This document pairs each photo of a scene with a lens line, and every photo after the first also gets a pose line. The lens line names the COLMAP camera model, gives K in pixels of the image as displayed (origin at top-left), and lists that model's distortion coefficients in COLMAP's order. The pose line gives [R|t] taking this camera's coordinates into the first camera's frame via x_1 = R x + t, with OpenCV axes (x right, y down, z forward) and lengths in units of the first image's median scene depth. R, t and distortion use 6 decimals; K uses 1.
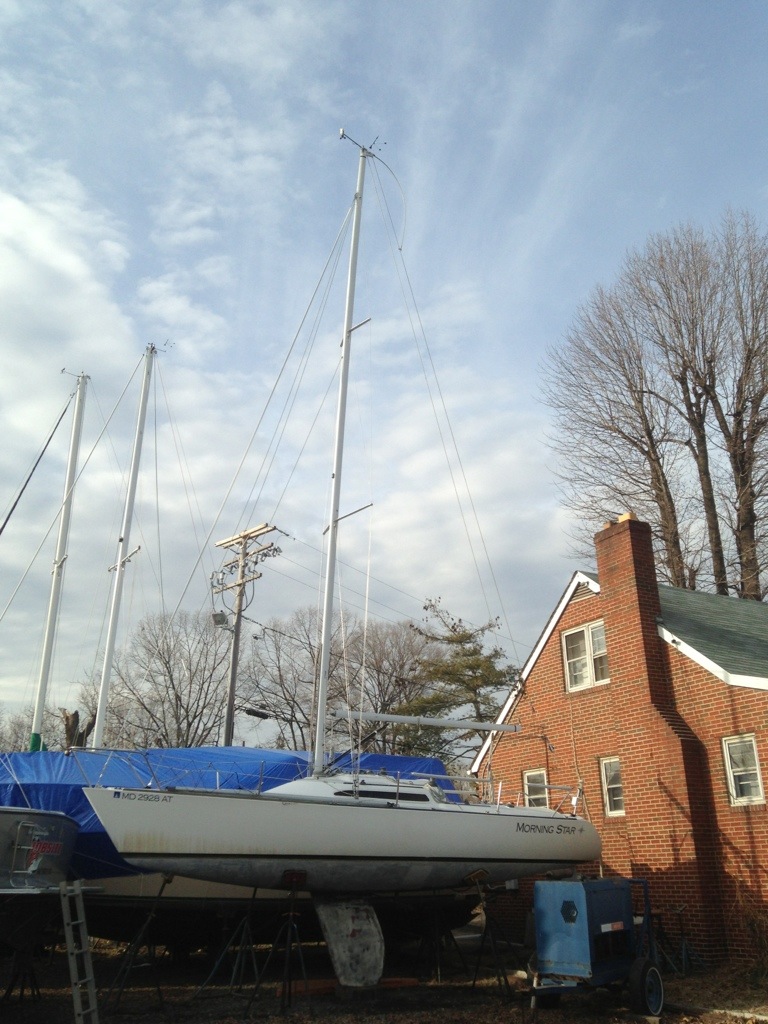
lens RADIAL K [[975.9, 0, 384.4], [0, 975.9, 495.1], [0, 0, 1]] dist [0.117266, -0.218336]
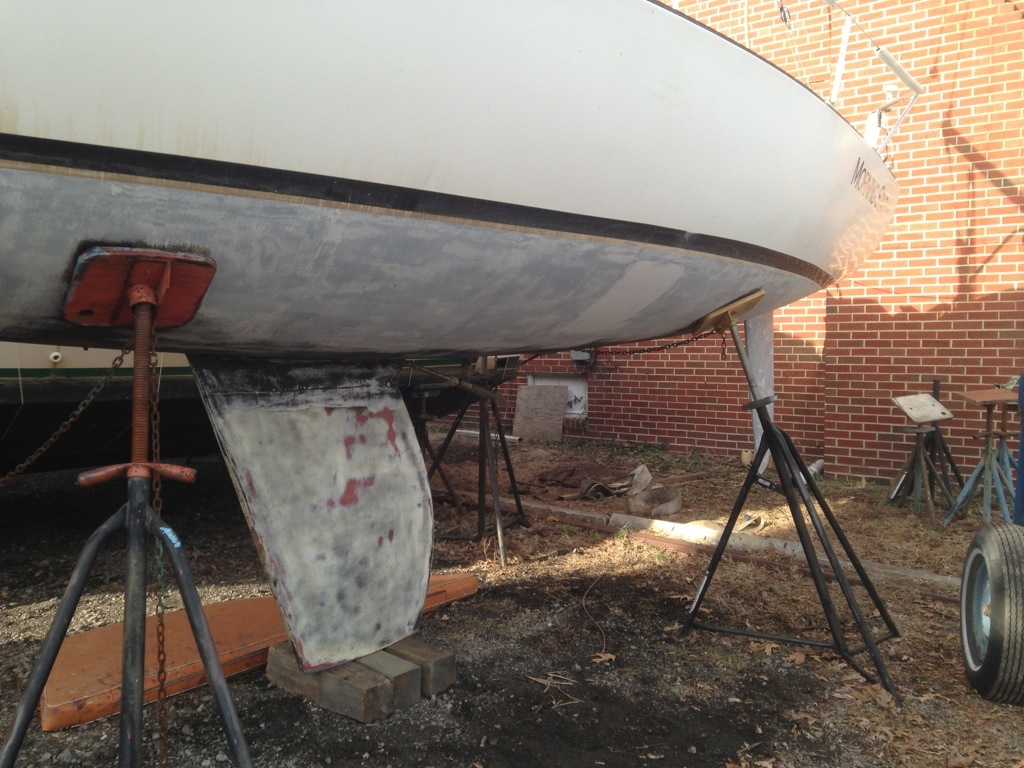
lens RADIAL K [[928.3, 0, 506.7], [0, 928.3, 384.4], [0, 0, 1]] dist [0.160754, -0.237288]
pose [[0.924136, -0.007496, 0.381990, -0.089133], [-0.149993, 0.912420, 0.380778, 0.306435], [-0.351390, -0.409187, 0.842076, 0.770081]]
